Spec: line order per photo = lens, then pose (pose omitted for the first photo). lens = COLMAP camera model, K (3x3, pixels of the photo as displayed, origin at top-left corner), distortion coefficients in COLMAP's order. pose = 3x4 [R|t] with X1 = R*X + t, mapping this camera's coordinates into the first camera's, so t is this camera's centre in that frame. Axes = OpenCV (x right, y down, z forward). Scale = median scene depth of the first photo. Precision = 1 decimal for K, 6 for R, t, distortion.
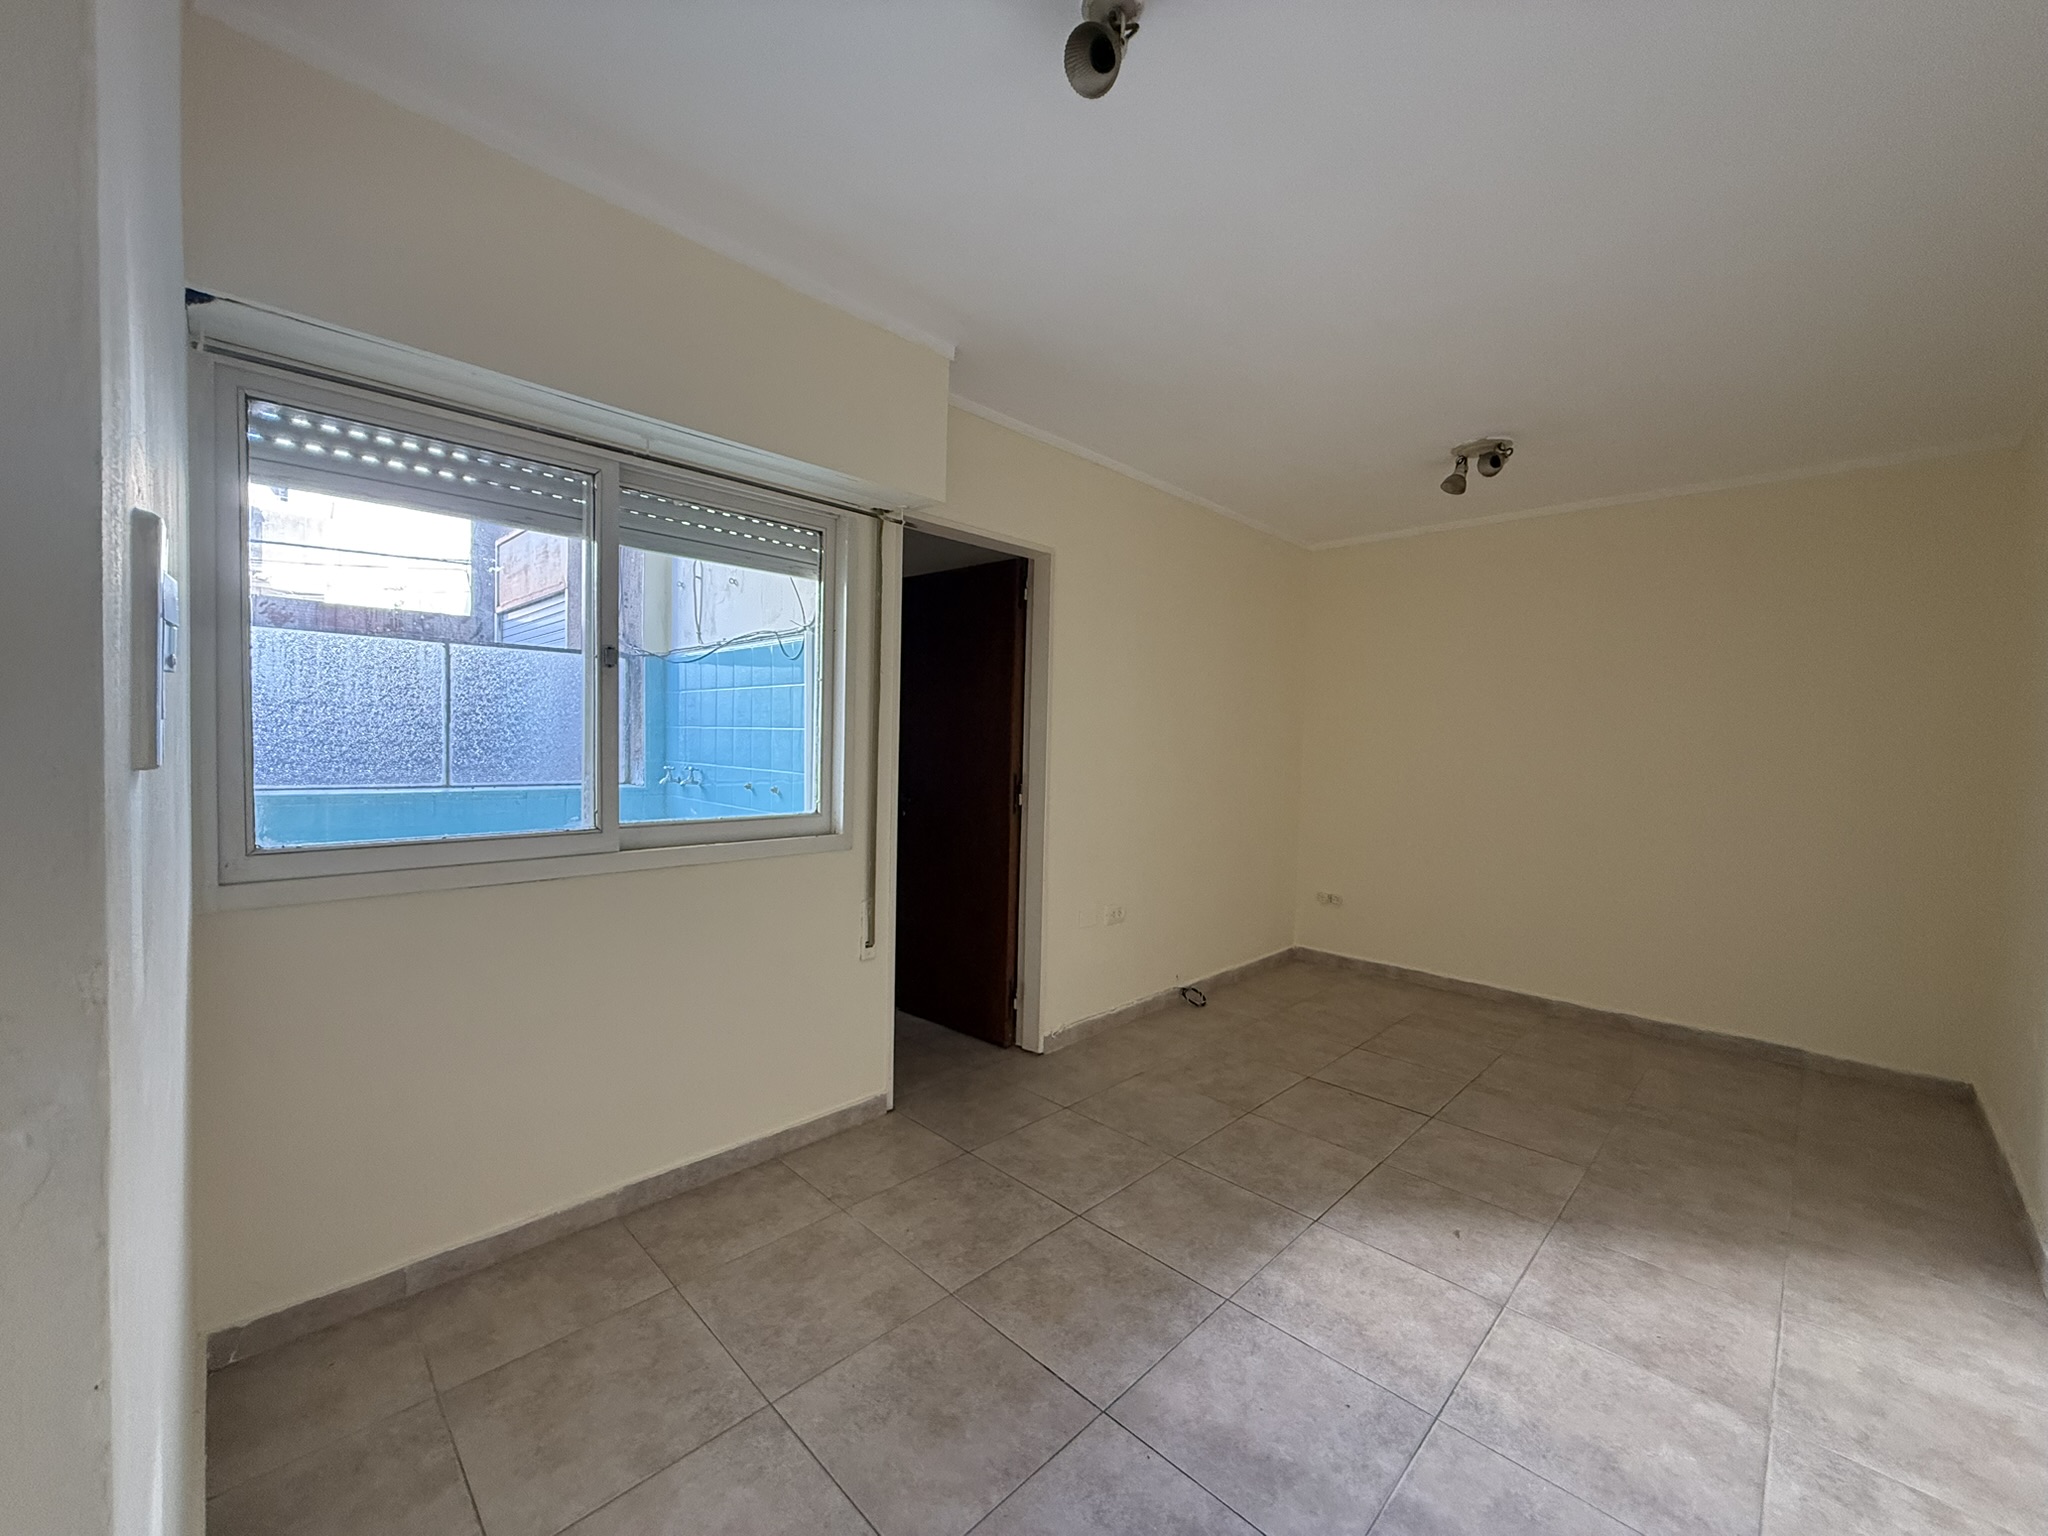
lens RADIAL K [[817.0, 0, 1021.5], [0, 817.0, 769.1], [0, 0, 1]] dist [0.009946, -0.000029]
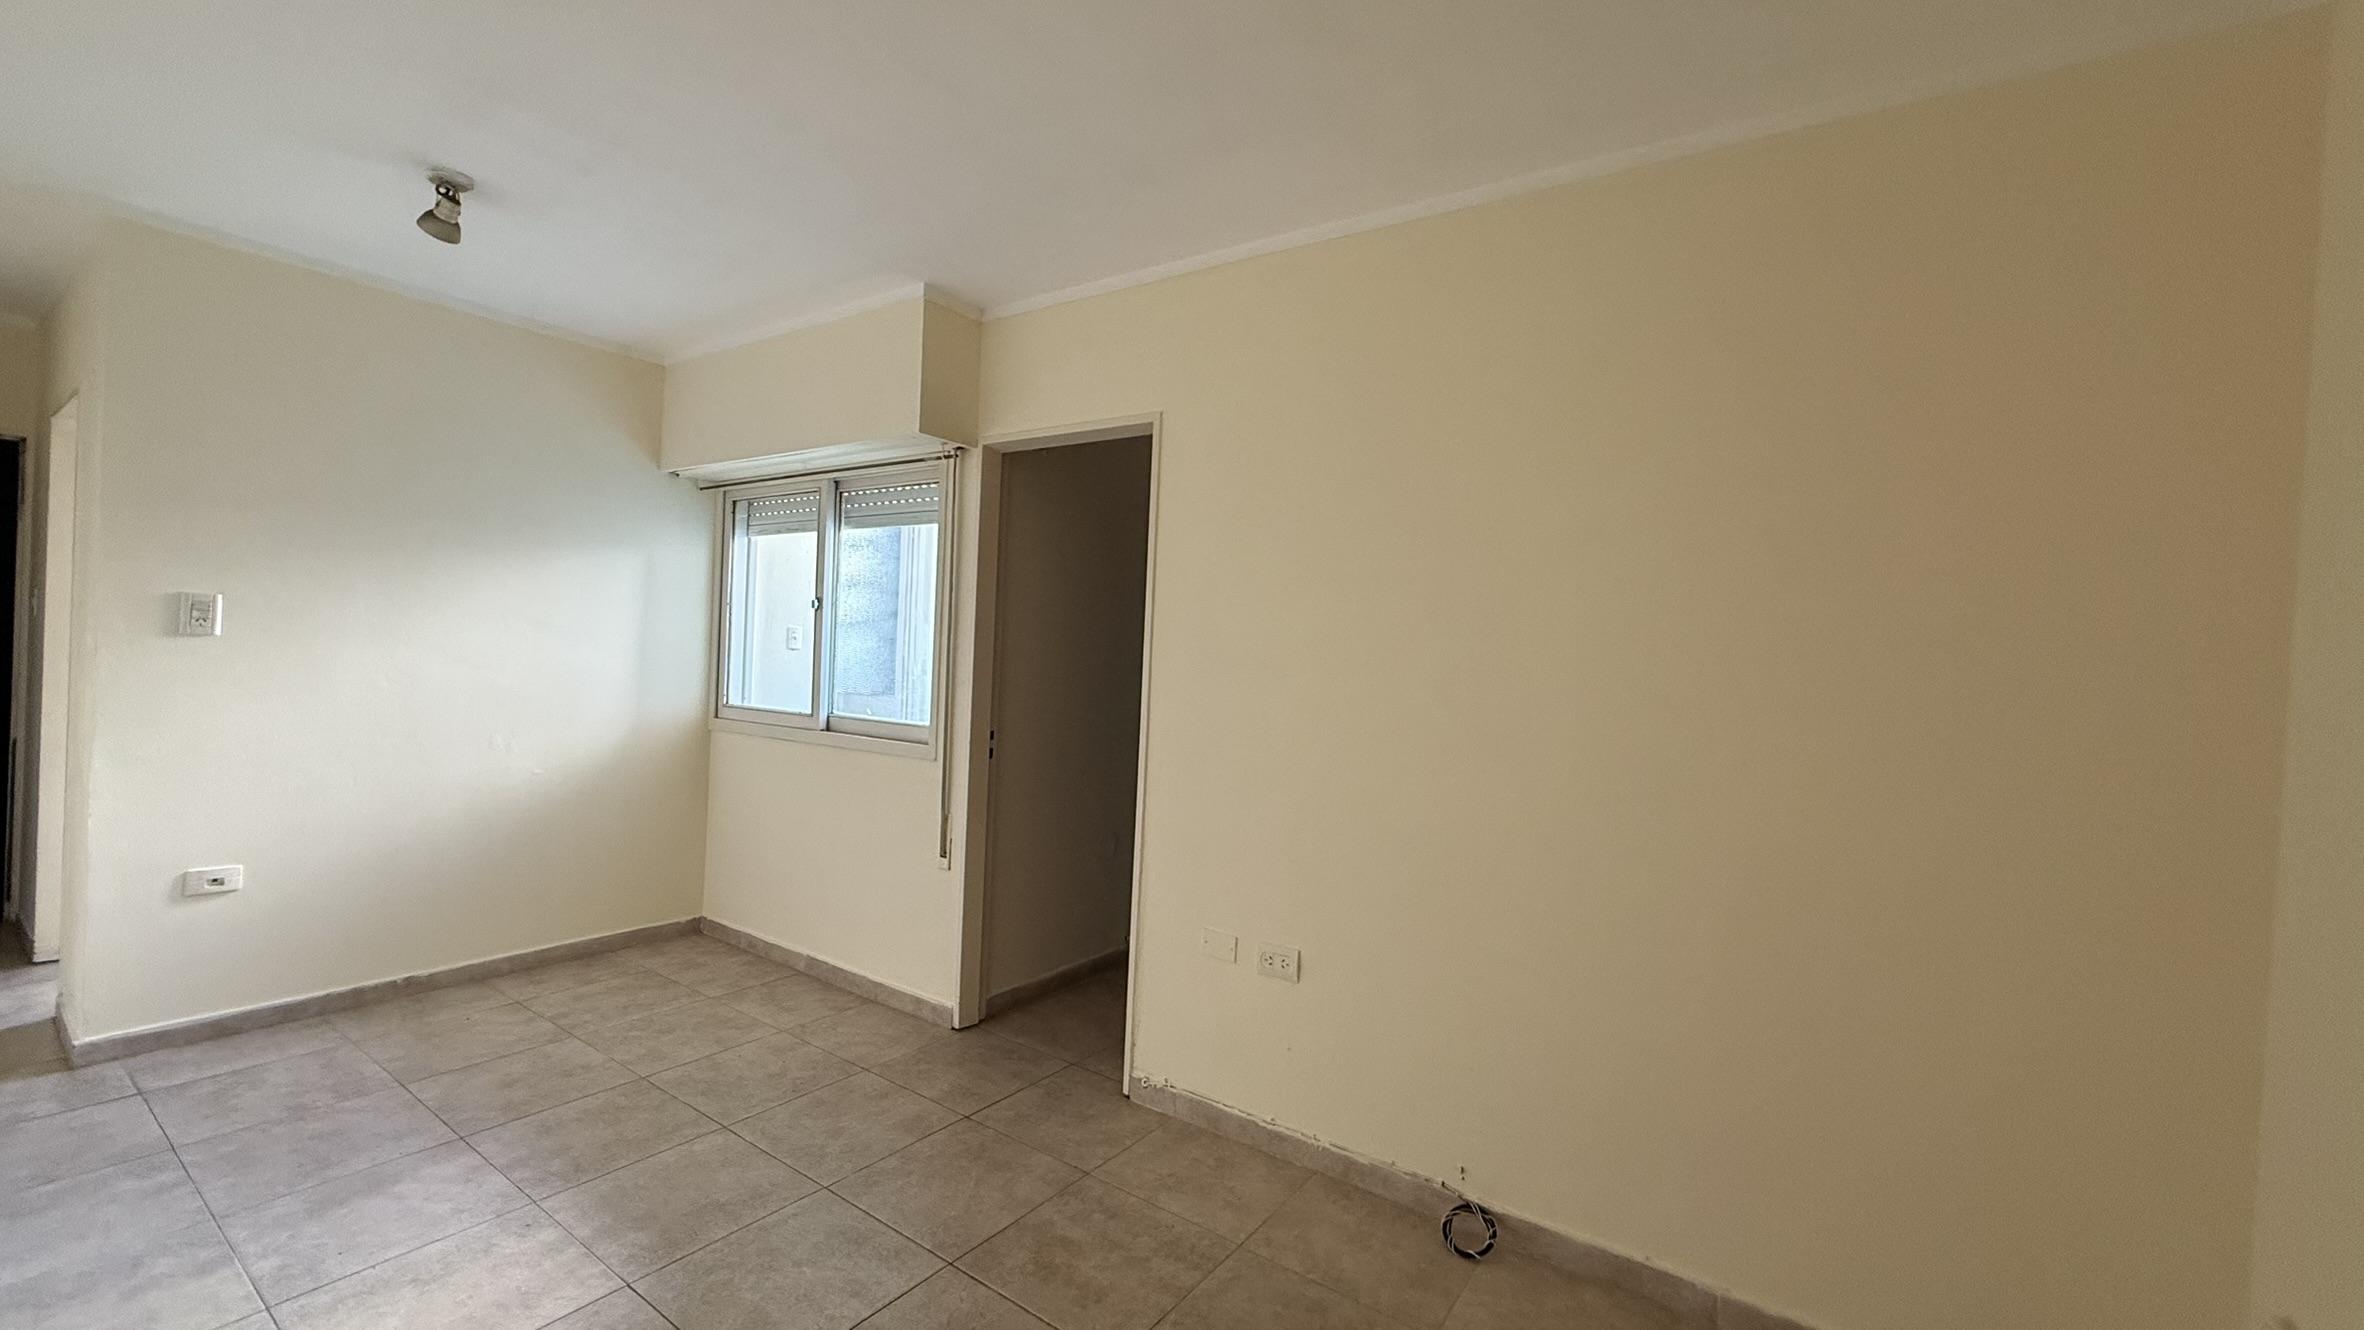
lens RADIAL K [[943.0, 0, 1180.9], [0, 943.0, 662.8], [0, 0, 1]] dist [0.002566, -0.000456]
pose [[0.164512, -0.012361, -0.986298, 1.379142], [-0.078163, 0.996614, -0.025528, -0.033356], [0.983273, 0.081291, 0.162988, 1.391019]]
